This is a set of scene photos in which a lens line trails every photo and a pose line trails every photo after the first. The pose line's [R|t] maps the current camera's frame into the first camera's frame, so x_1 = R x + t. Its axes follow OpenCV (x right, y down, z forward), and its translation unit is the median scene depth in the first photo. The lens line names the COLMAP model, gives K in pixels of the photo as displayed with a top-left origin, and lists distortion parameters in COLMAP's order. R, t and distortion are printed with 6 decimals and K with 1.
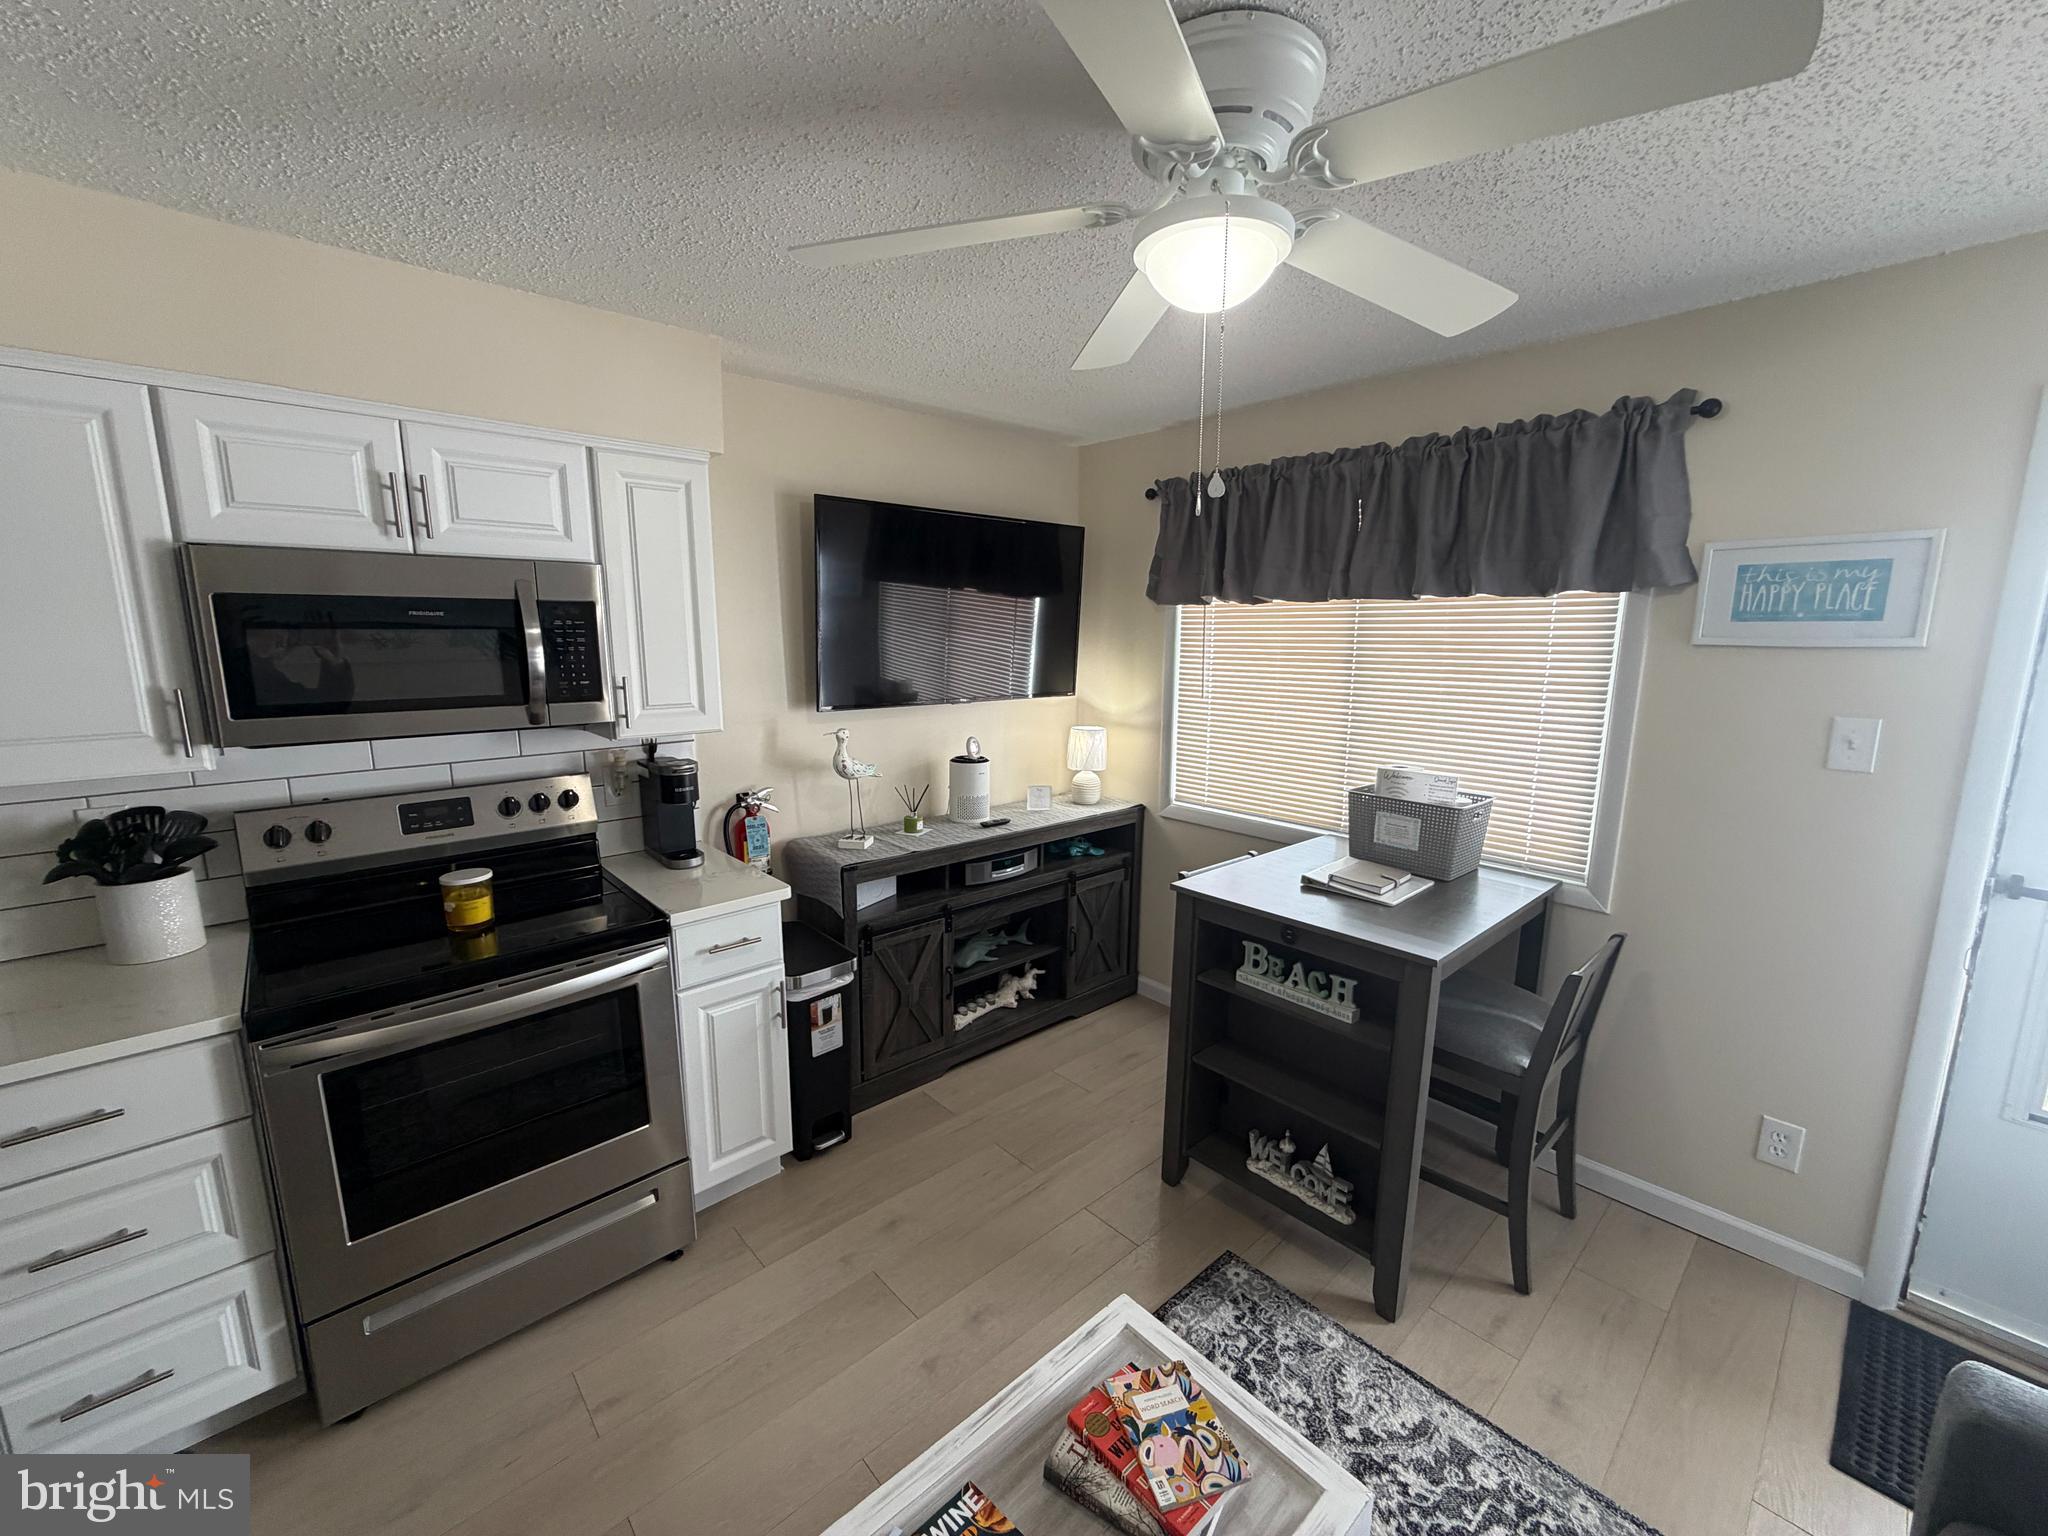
lens RADIAL K [[826.2, 0, 978.6], [0, 826.2, 758.2], [0, 0, 1]] dist [0.024424, 0.001052]
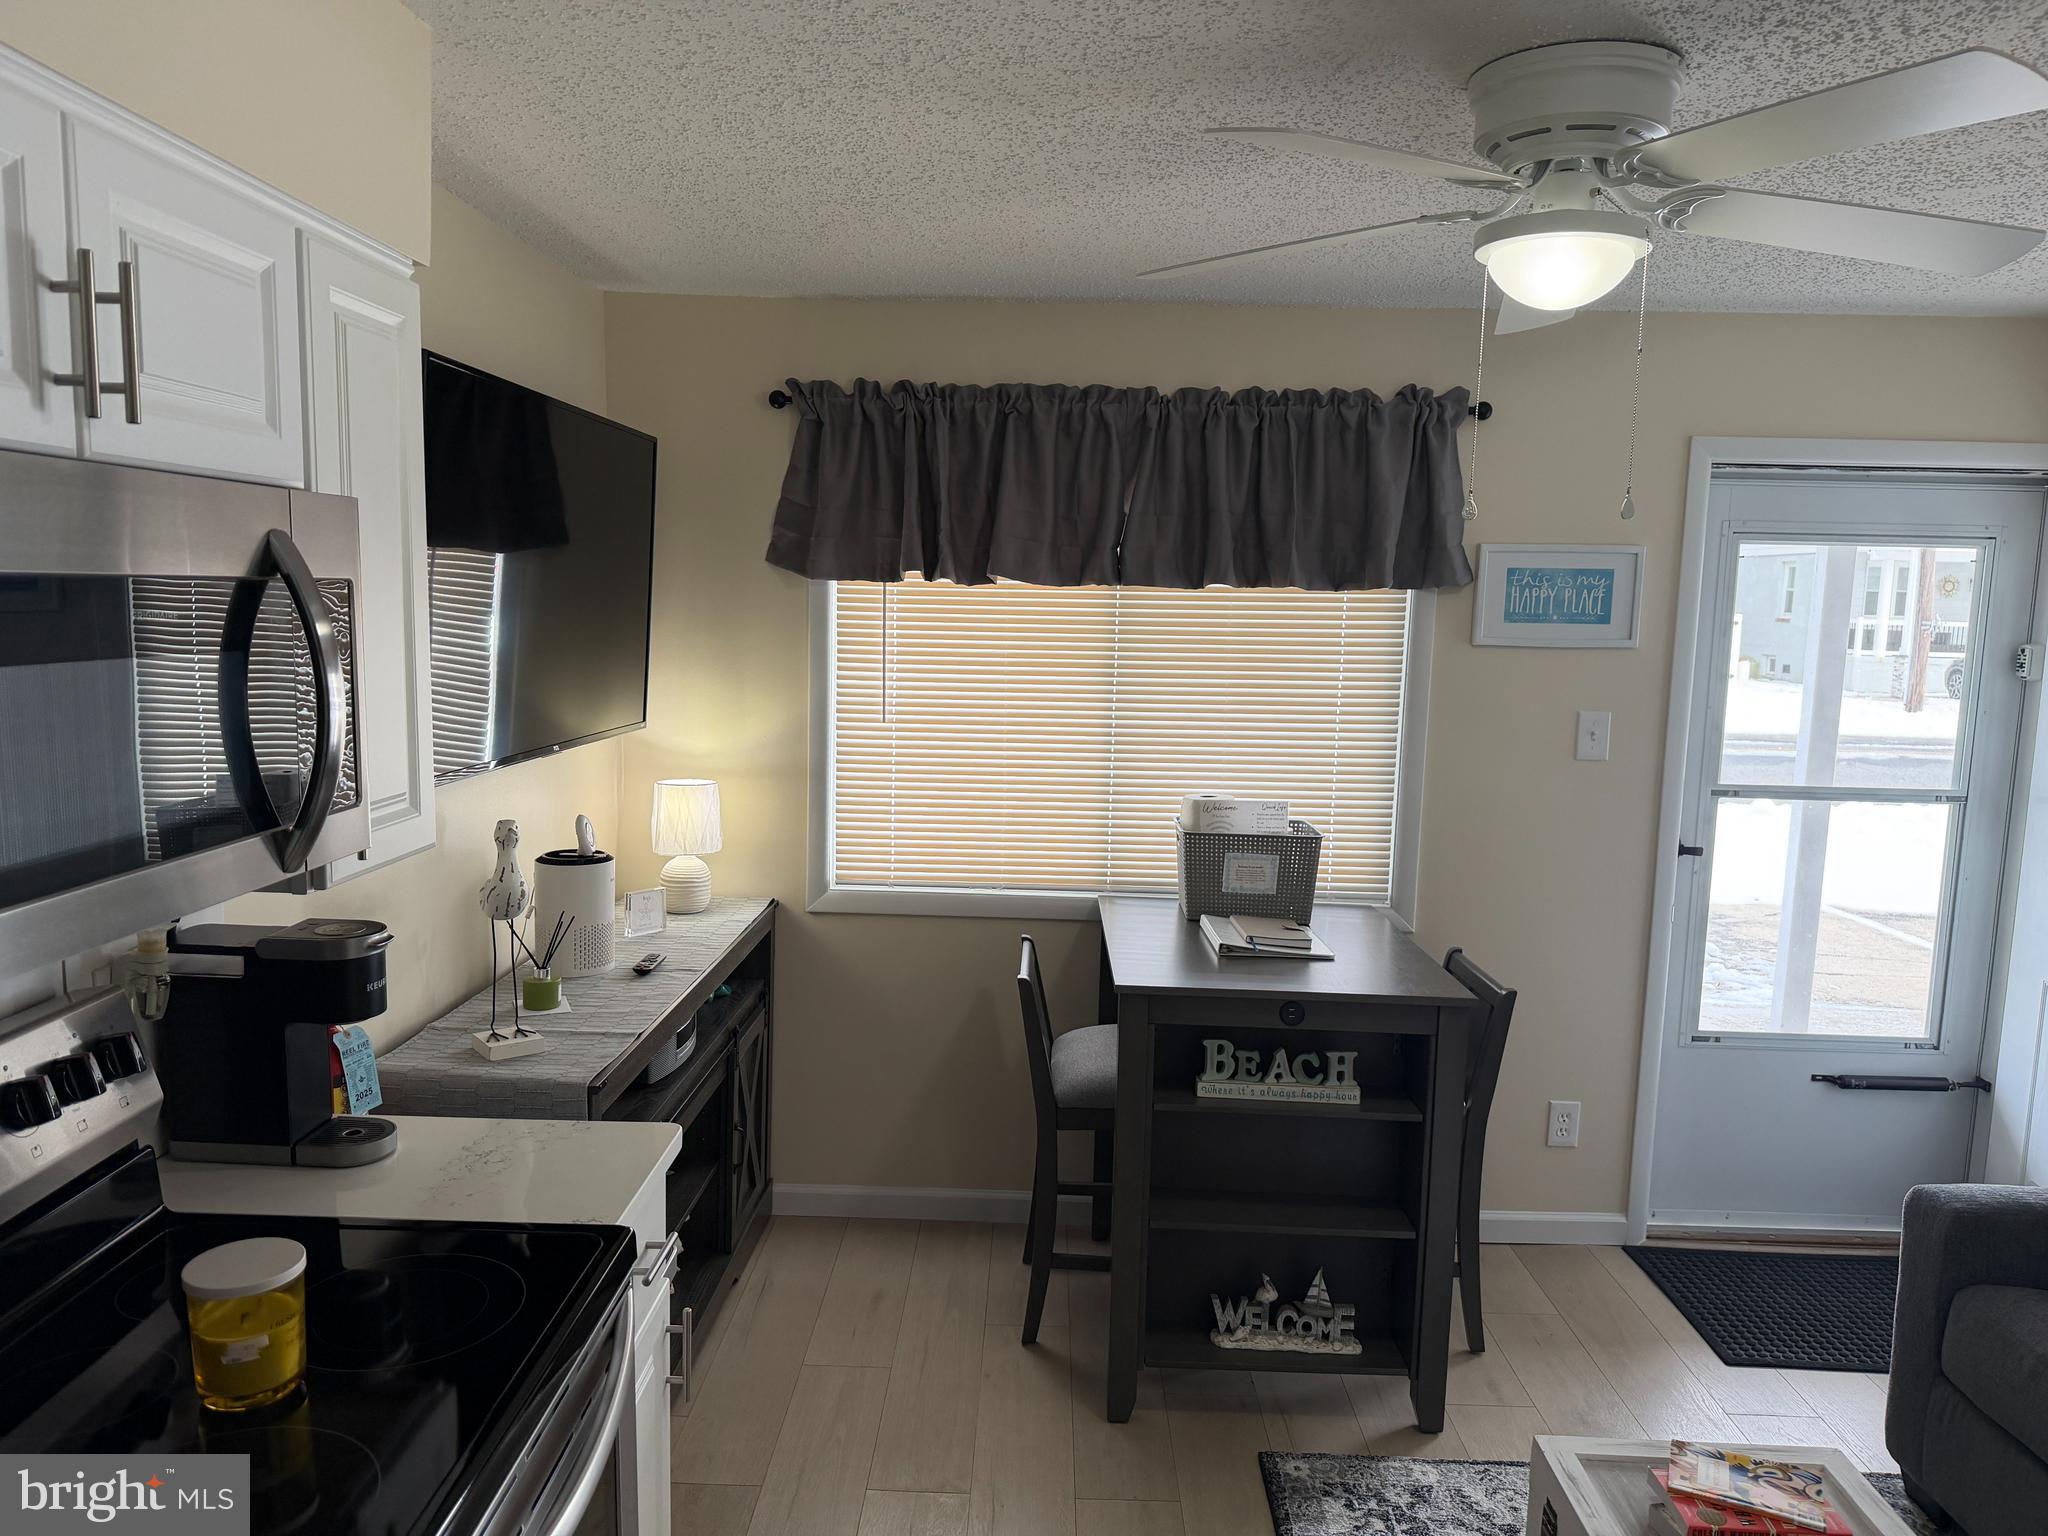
lens RADIAL K [[1514.9, 0, 1014.2], [0, 1514.9, 770.4], [0, 0, 1]] dist [0.067779, -0.027535]
pose [[0.679806, -0.073037, 0.729746, -0.787758], [0.099695, 0.994995, 0.006712, -0.050710], [-0.726584, 0.068190, 0.683686, 0.168280]]
